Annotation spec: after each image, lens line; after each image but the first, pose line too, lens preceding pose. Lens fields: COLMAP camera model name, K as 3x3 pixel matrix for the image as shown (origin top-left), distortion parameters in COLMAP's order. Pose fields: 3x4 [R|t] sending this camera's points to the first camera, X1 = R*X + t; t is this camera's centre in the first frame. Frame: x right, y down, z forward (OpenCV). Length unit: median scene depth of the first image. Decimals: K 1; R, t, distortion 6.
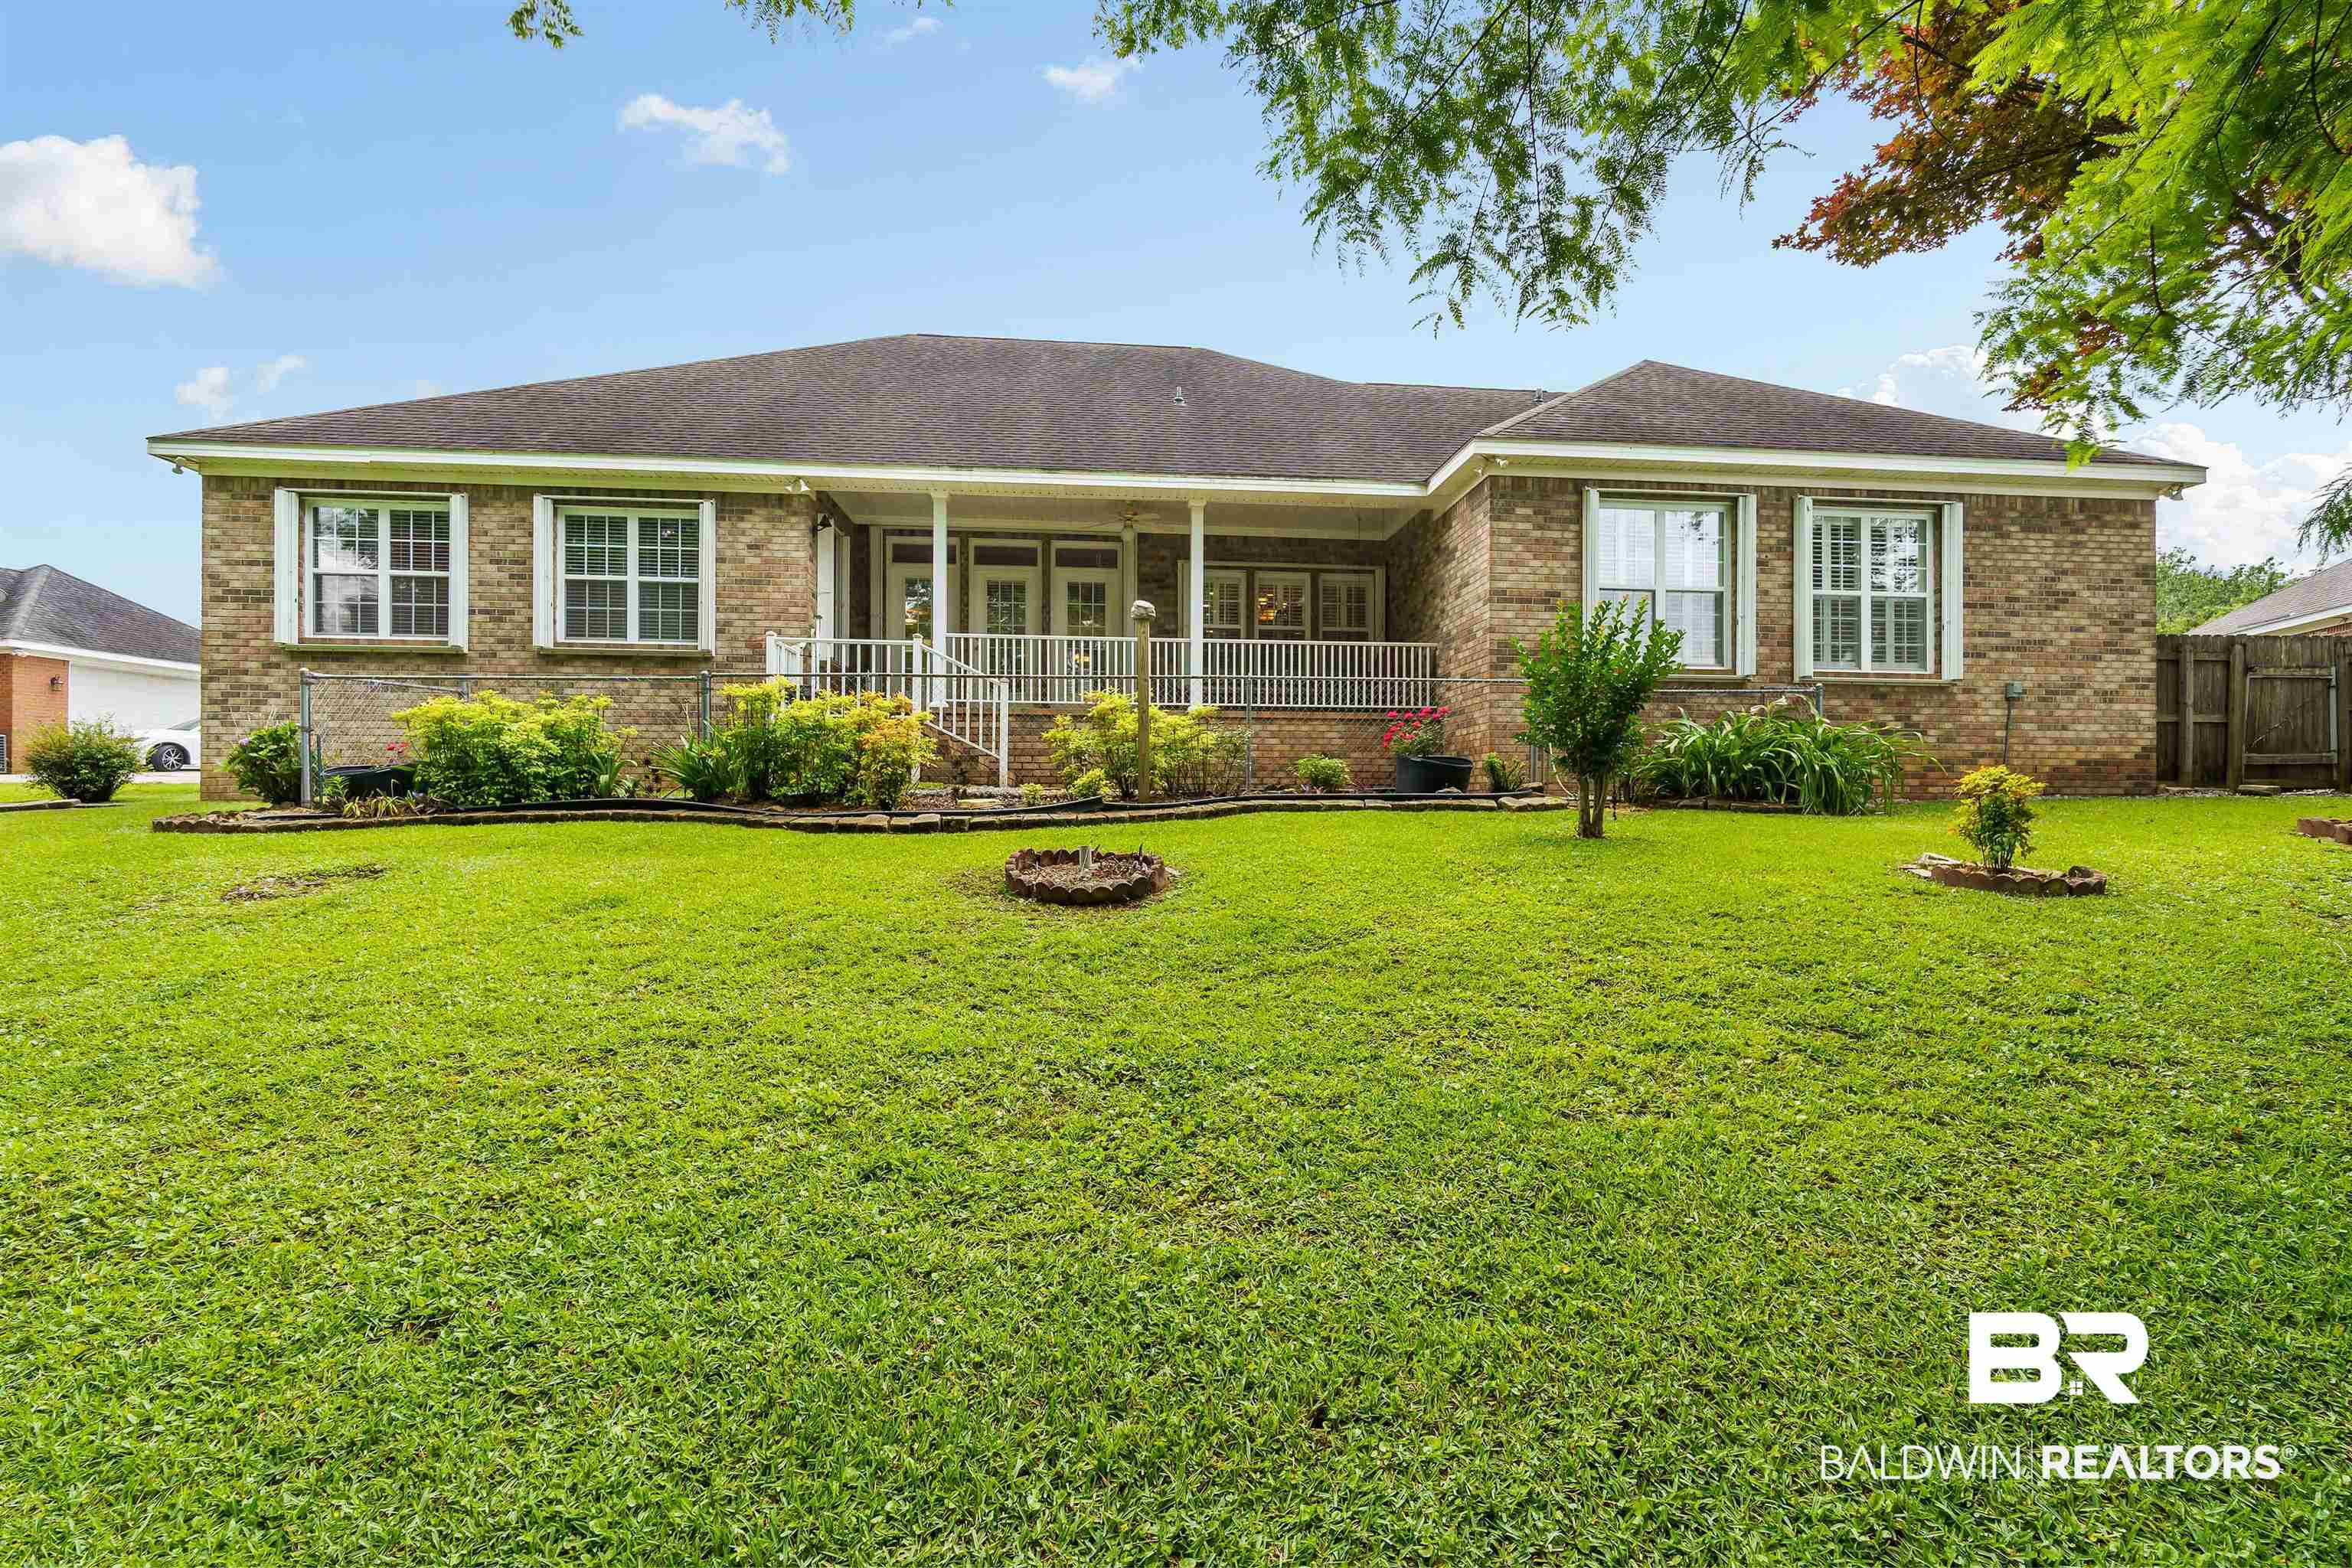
lens RADIAL K [[1027.2, 0, 1180.4], [0, 1027.2, 778.6], [0, 0, 1]] dist [-0.001870, -0.000307]
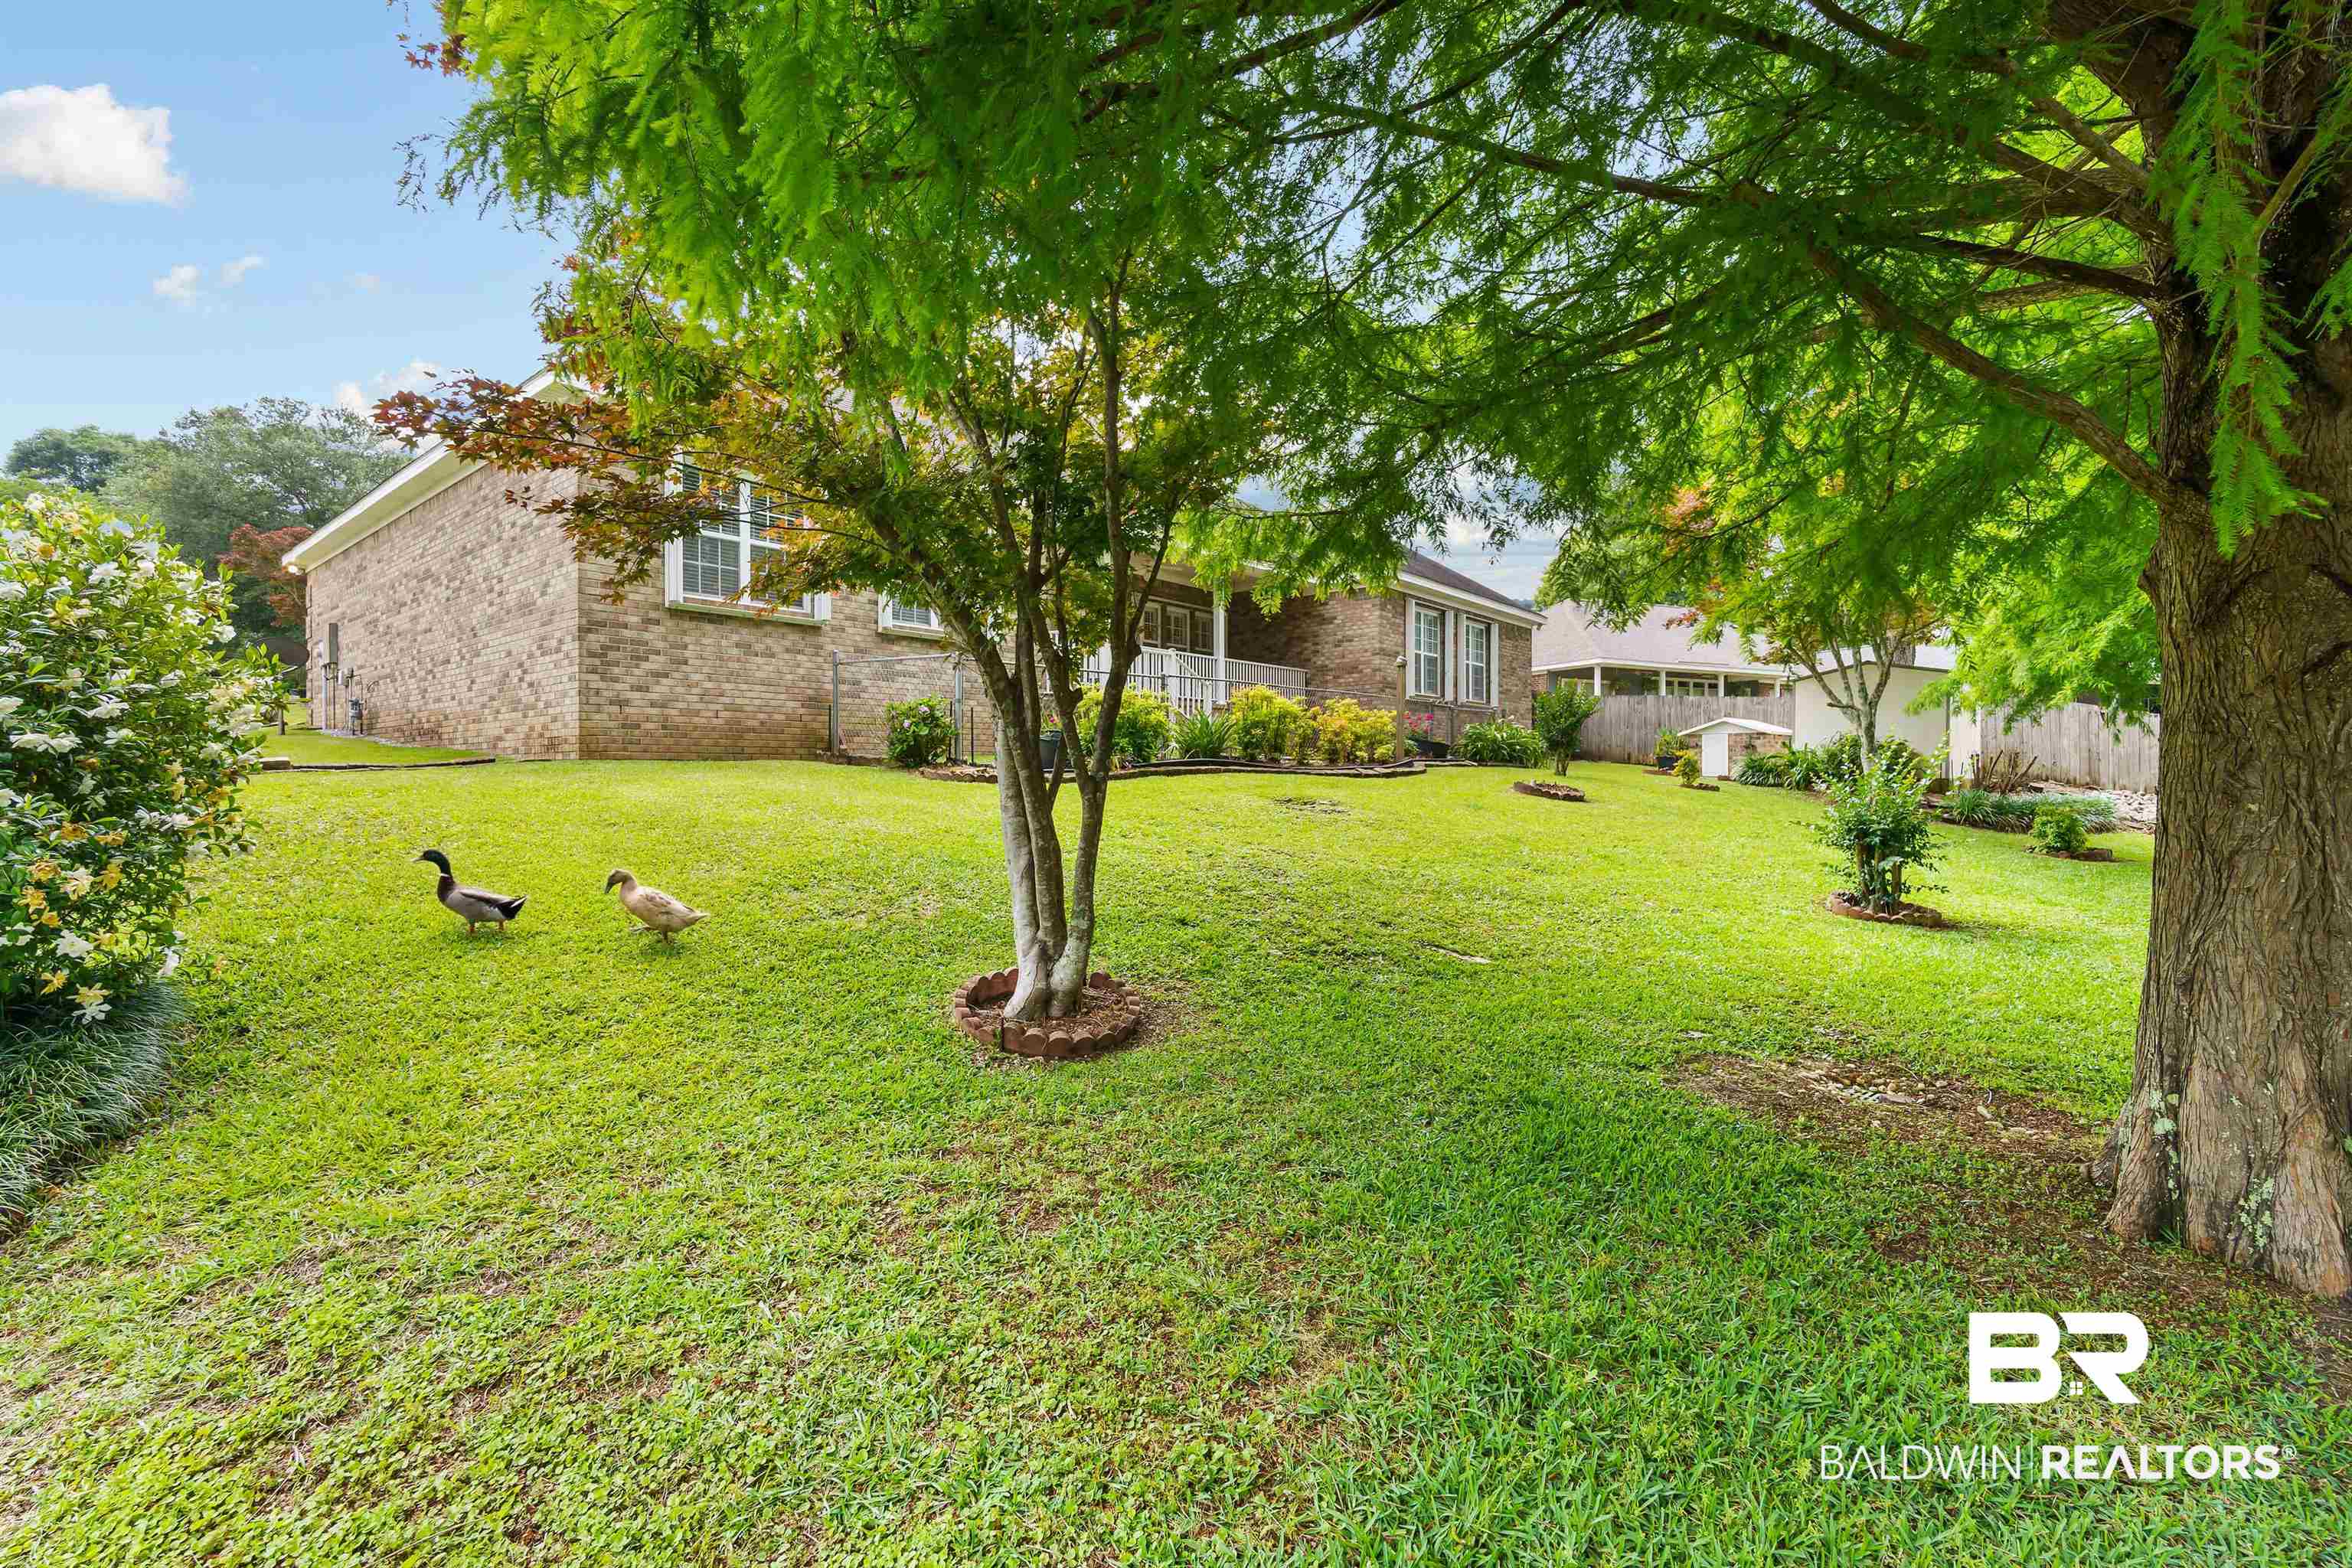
lens RADIAL K [[1027.2, 0, 1180.4], [0, 1027.2, 778.6], [0, 0, 1]] dist [-0.001870, -0.000307]
pose [[0.706313, -0.009908, 0.707831, -1.214537], [-0.028813, 0.998671, 0.042730, -0.016172], [-0.707313, -0.050575, 0.705089, -0.061661]]
